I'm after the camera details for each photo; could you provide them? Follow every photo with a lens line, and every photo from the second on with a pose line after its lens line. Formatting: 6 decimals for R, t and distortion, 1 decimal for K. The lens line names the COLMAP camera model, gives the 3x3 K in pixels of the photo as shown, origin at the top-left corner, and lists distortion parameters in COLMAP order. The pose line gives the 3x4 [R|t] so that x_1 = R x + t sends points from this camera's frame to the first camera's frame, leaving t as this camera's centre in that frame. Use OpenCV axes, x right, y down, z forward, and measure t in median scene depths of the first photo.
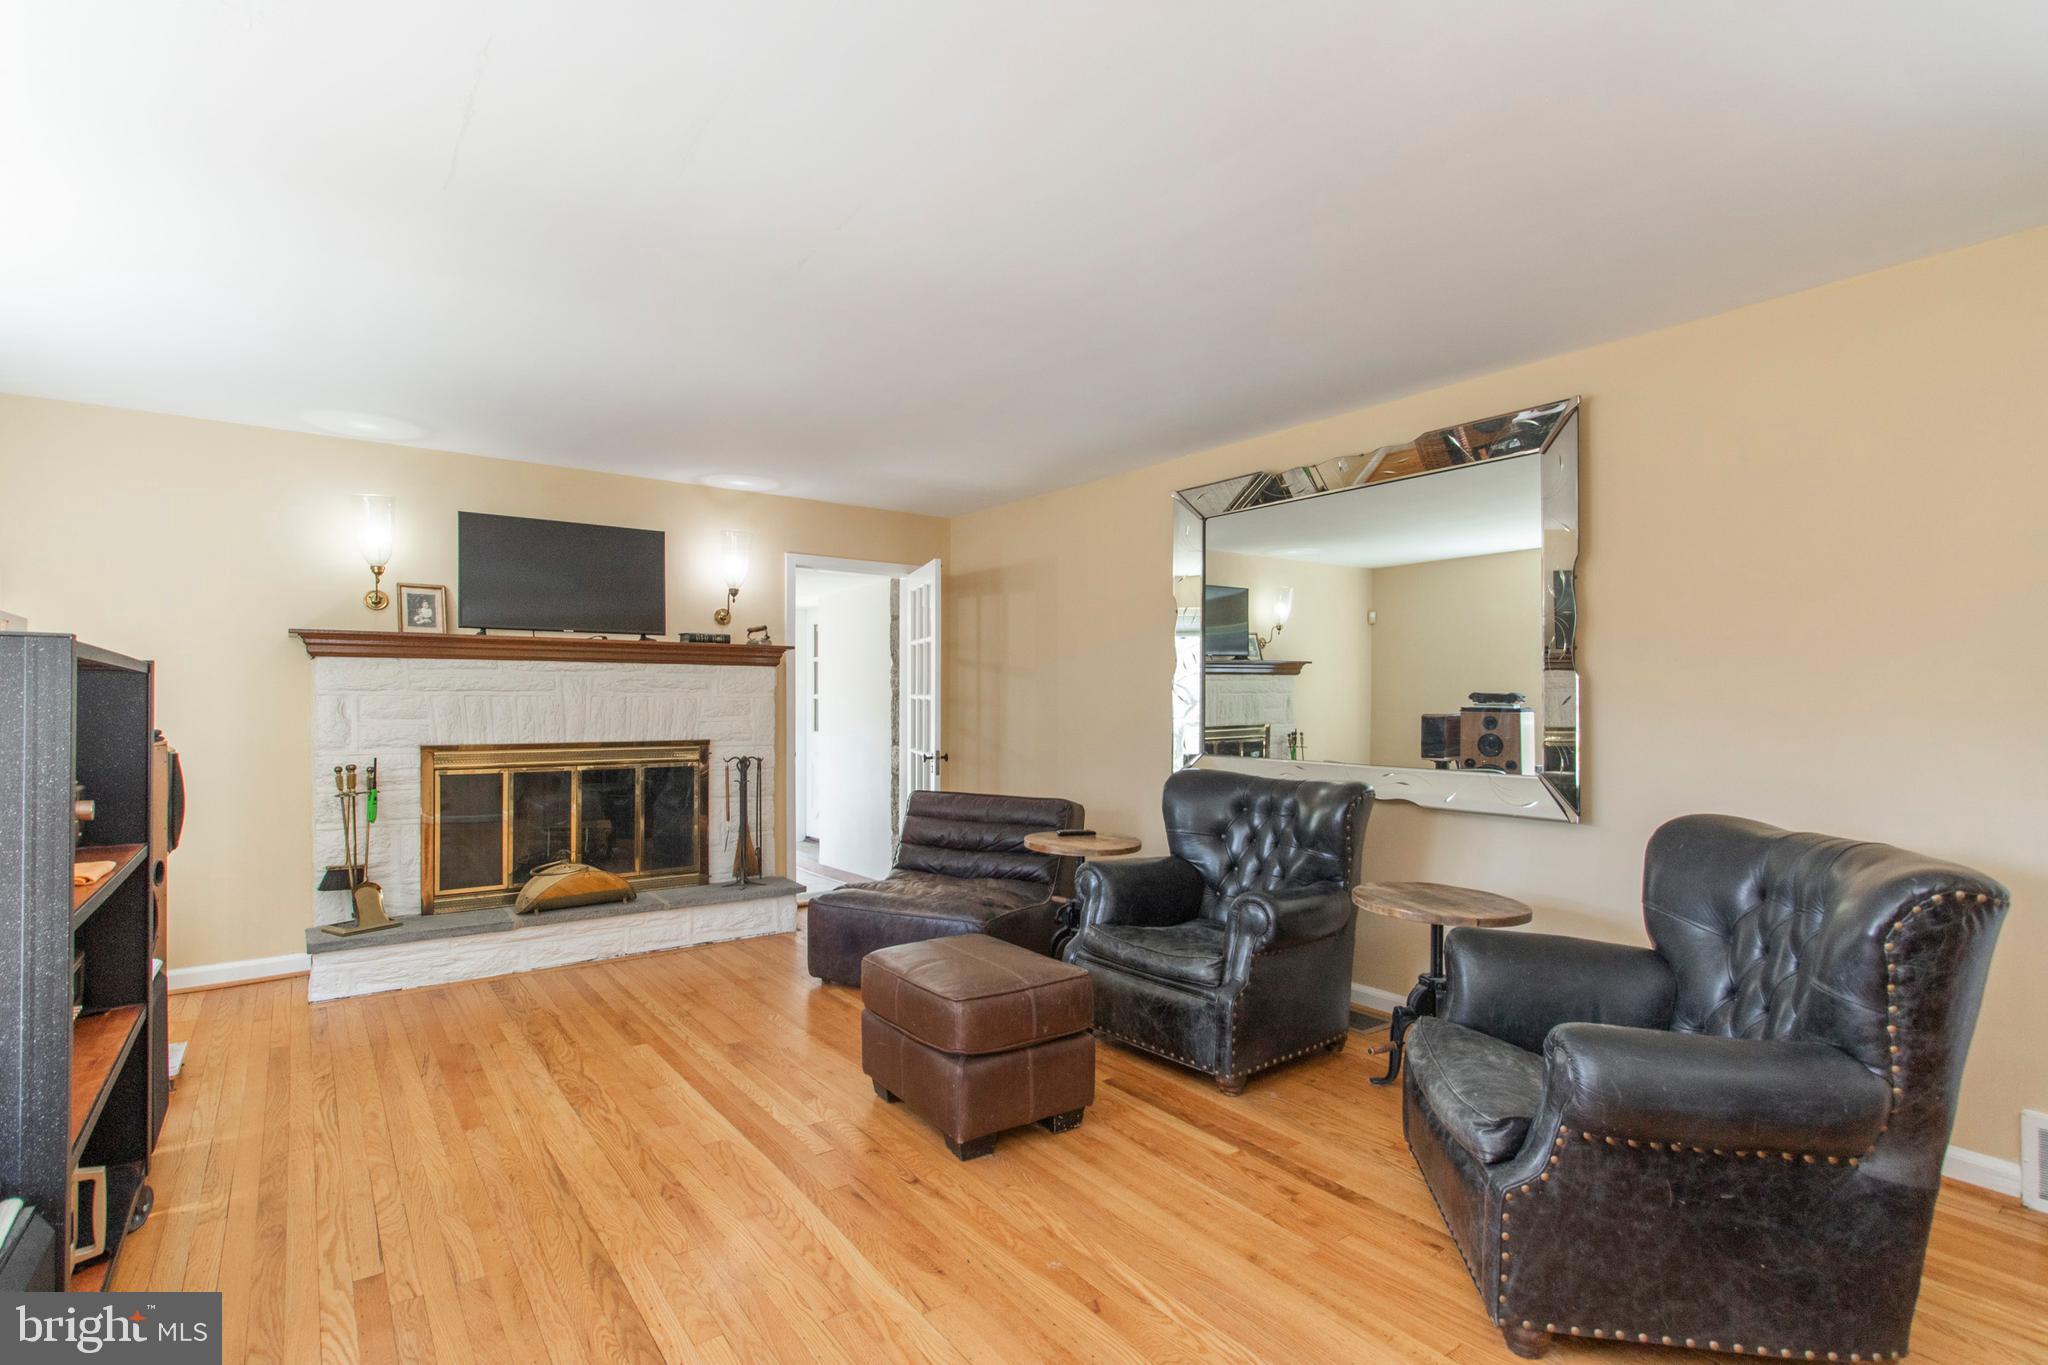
lens RADIAL K [[958.0, 0, 1034.1], [0, 958.0, 699.7], [0, 0, 1]] dist [-0.010866, 0.000215]
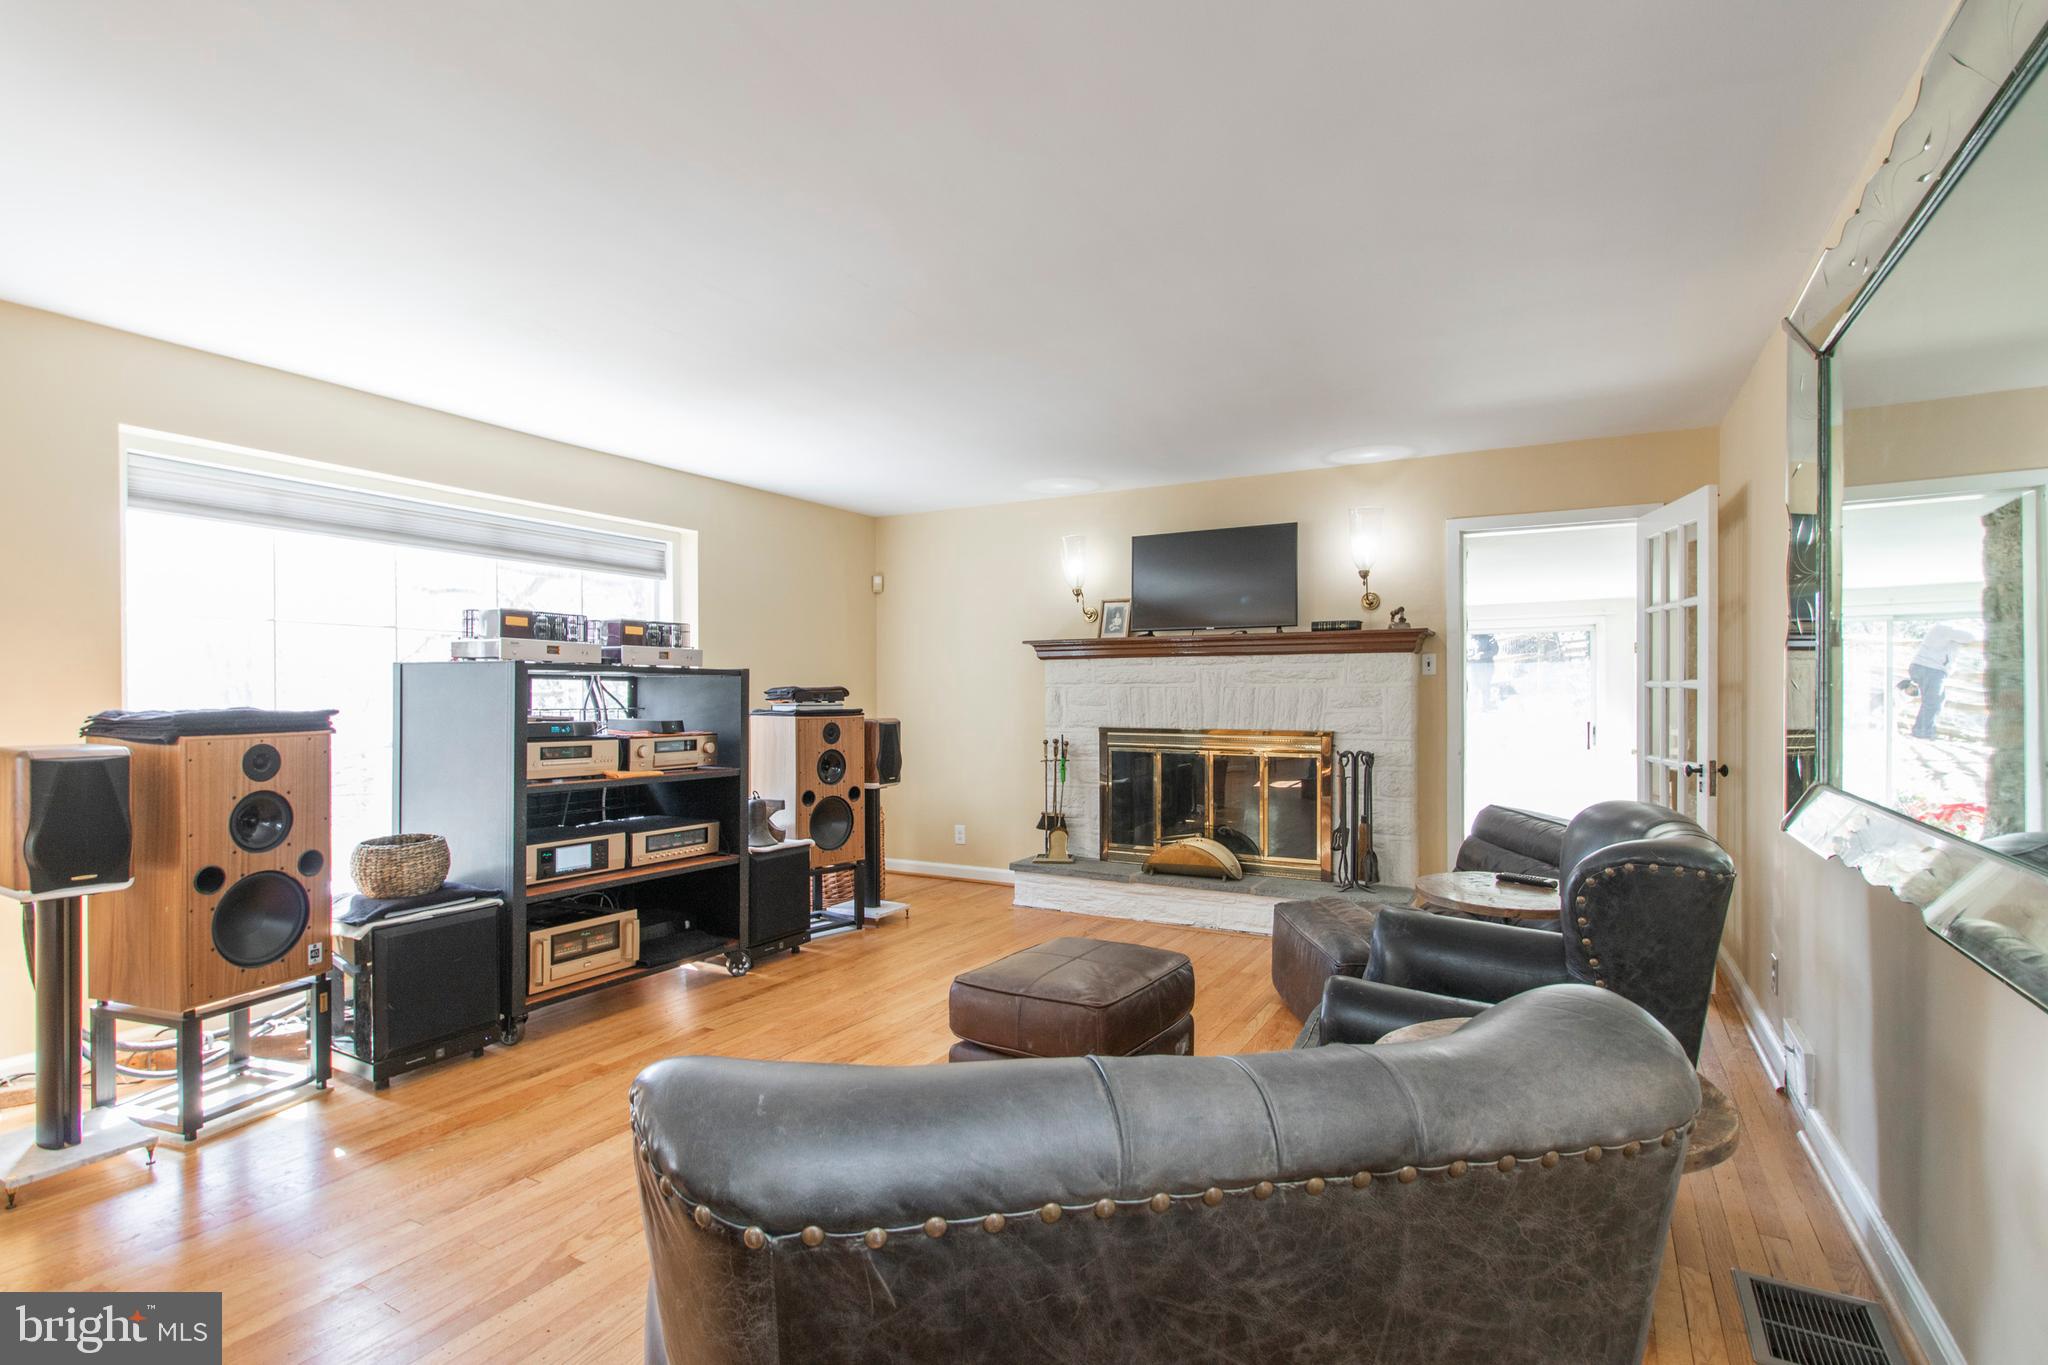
lens RADIAL K [[1008.3, 0, 1010.6], [0, 1008.3, 695.6], [0, 0, 1]] dist [-0.001397, -0.000210]
pose [[0.395441, 0.002573, -0.918488, 0.511229], [0.003922, 0.999982, 0.004490, -0.000105], [0.918483, -0.005378, 0.395424, 0.336207]]
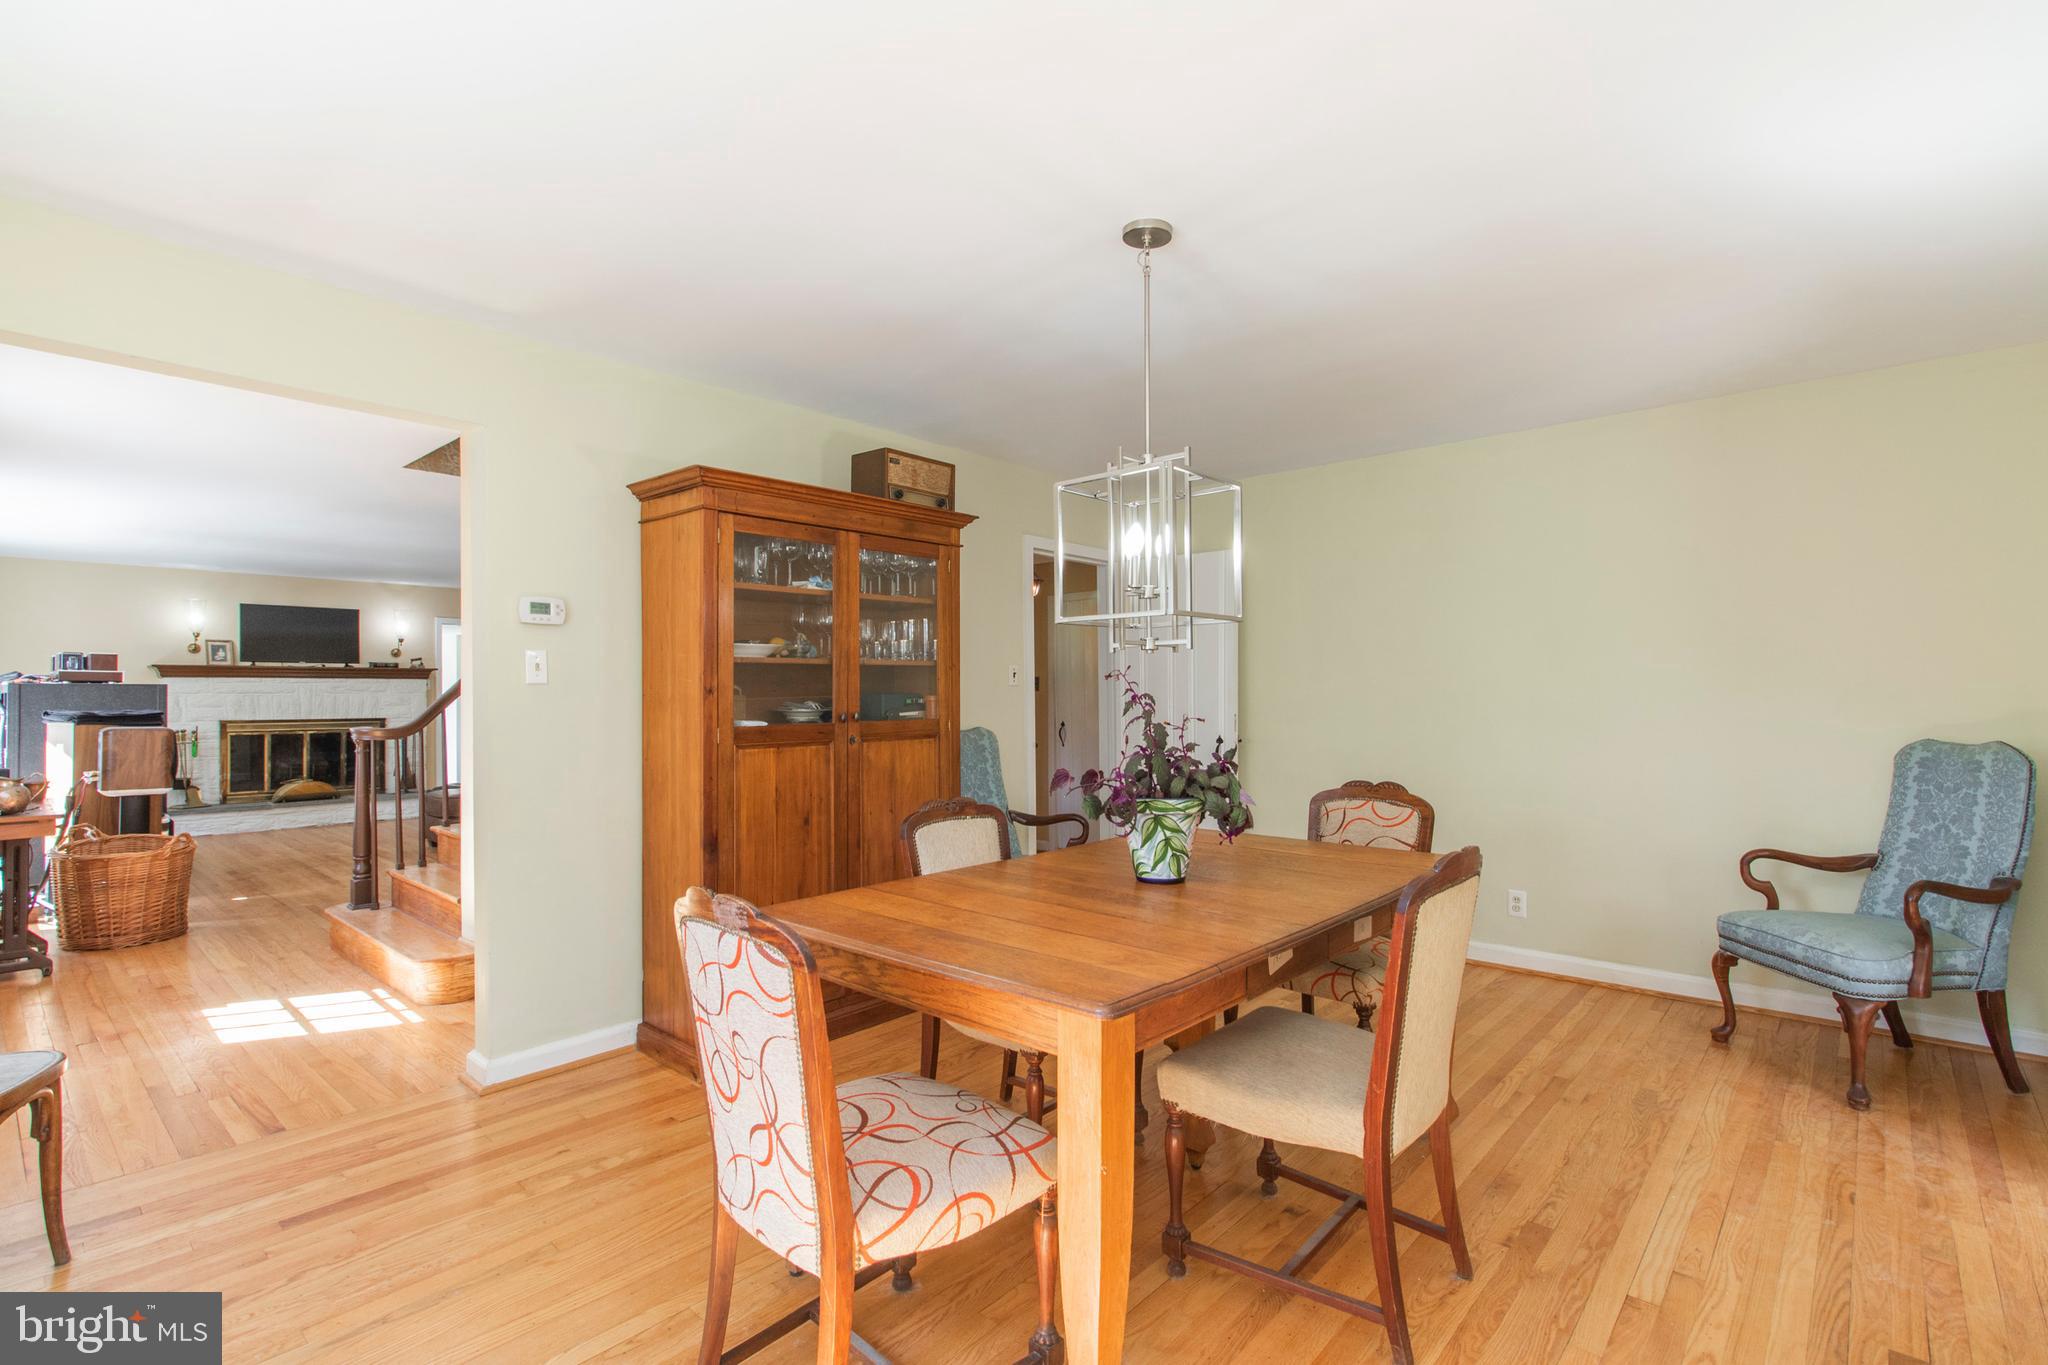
lens RADIAL K [[955.4, 0, 1024.0], [0, 955.4, 682.5], [0, 0, 1]] dist [-0.001546, -0.001009]
pose [[0.982616, -0.002765, 0.185628, 0.622142], [0.004774, 0.999935, -0.010375, -0.003539], [-0.185587, 0.011081, 0.982565, -1.234078]]
